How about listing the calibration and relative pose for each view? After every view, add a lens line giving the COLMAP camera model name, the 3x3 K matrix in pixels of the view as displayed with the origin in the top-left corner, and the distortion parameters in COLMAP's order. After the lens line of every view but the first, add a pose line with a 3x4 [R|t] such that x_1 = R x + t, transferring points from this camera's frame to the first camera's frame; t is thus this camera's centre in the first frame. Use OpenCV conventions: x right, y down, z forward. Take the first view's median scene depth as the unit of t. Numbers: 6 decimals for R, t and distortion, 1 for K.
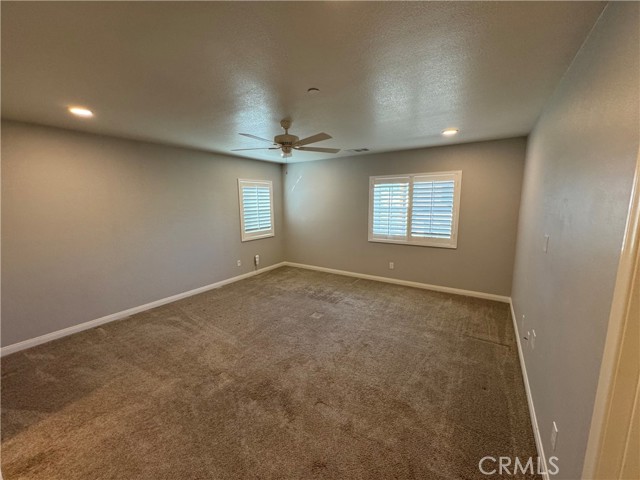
lens RADIAL K [[256.0, 0, 320.0], [0, 256.0, 240.0], [0, 0, 1]] dist [-0.001123, -0.000137]
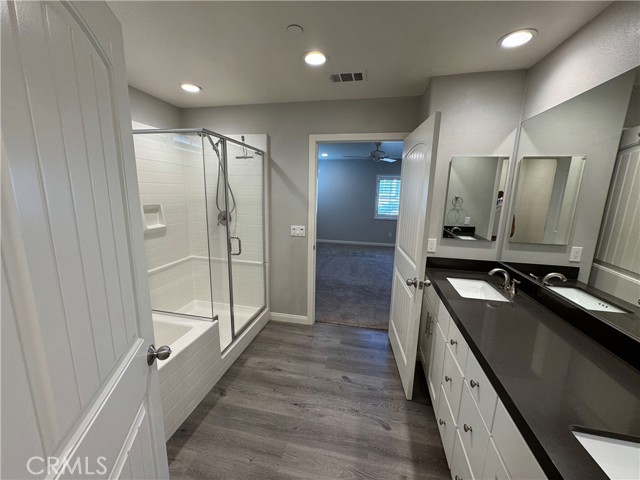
lens RADIAL K [[256.0, 0, 320.0], [0, 256.0, 240.0], [0, 0, 1]] dist [-0.001123, -0.000137]
pose [[0.932675, -0.038123, 0.358699, -0.705603], [0.024469, 0.998796, 0.042529, 0.060740], [-0.359888, -0.030889, 0.932484, -0.282853]]
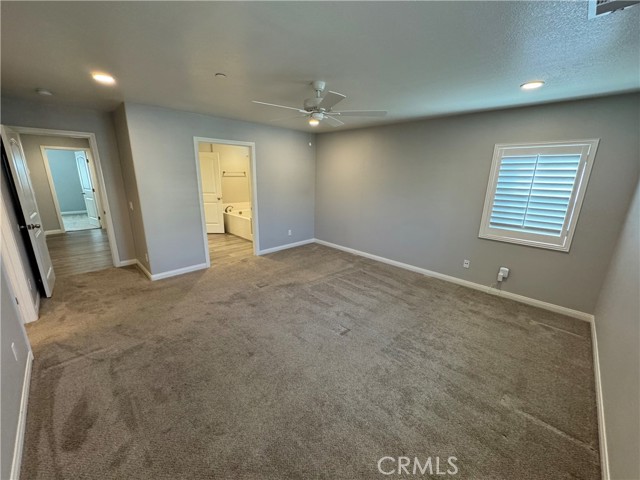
lens RADIAL K [[256.0, 0, 320.0], [0, 256.0, 240.0], [0, 0, 1]] dist [-0.001123, -0.000137]
pose [[-0.202057, 0.256338, -0.945232, 0.518534], [-0.169230, 0.941483, 0.291496, -0.136189], [0.964642, 0.218861, -0.146853, 0.791566]]
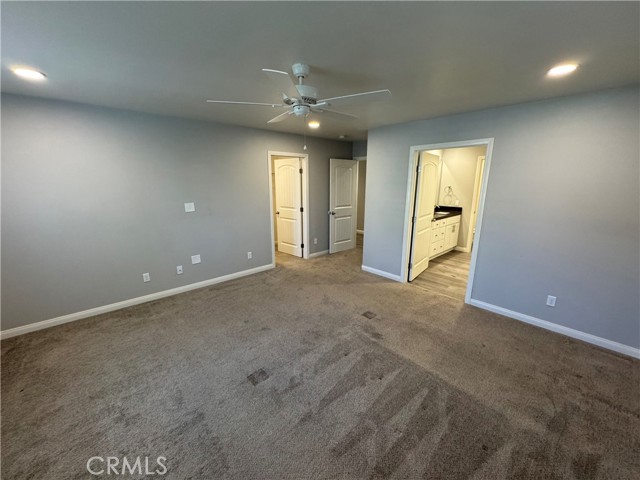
lens RADIAL K [[256.7, 0, 320.0], [0, 256.7, 240.0], [0, 0, 1]] dist [-0.001295, -0.000083]
pose [[-0.968919, -0.049760, 0.242322, -0.229014], [0.046479, 0.925497, 0.375892, -0.186809], [-0.242973, 0.375472, -0.894419, 1.108343]]
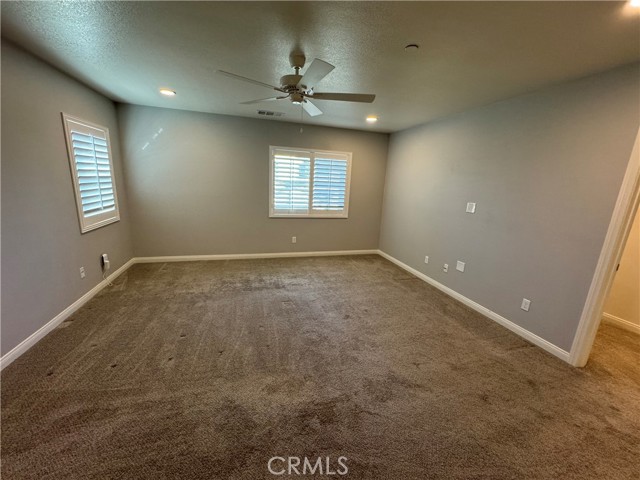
lens RADIAL K [[256.0, 0, 320.0], [0, 256.0, 240.0], [0, 0, 1]] dist [-0.001123, -0.000137]
pose [[0.645071, -0.132063, 0.752624, -0.452780], [0.061949, 0.990748, 0.120751, -0.016567], [-0.761607, -0.031268, 0.647284, 0.289738]]
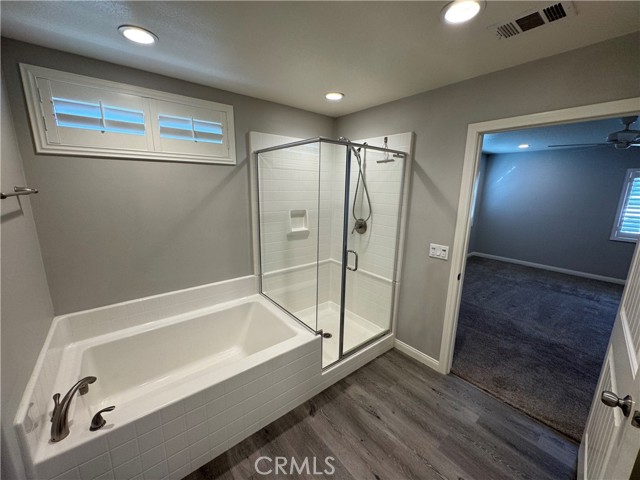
lens RADIAL K [[256.0, 0, 320.0], [0, 256.0, 240.0], [0, 0, 1]] dist [-0.001123, -0.000137]
pose [[0.952047, 0.088170, -0.292971, -0.602743], [-0.073093, 0.995394, 0.062040, 0.027867], [0.297092, -0.037651, 0.954106, -0.208975]]
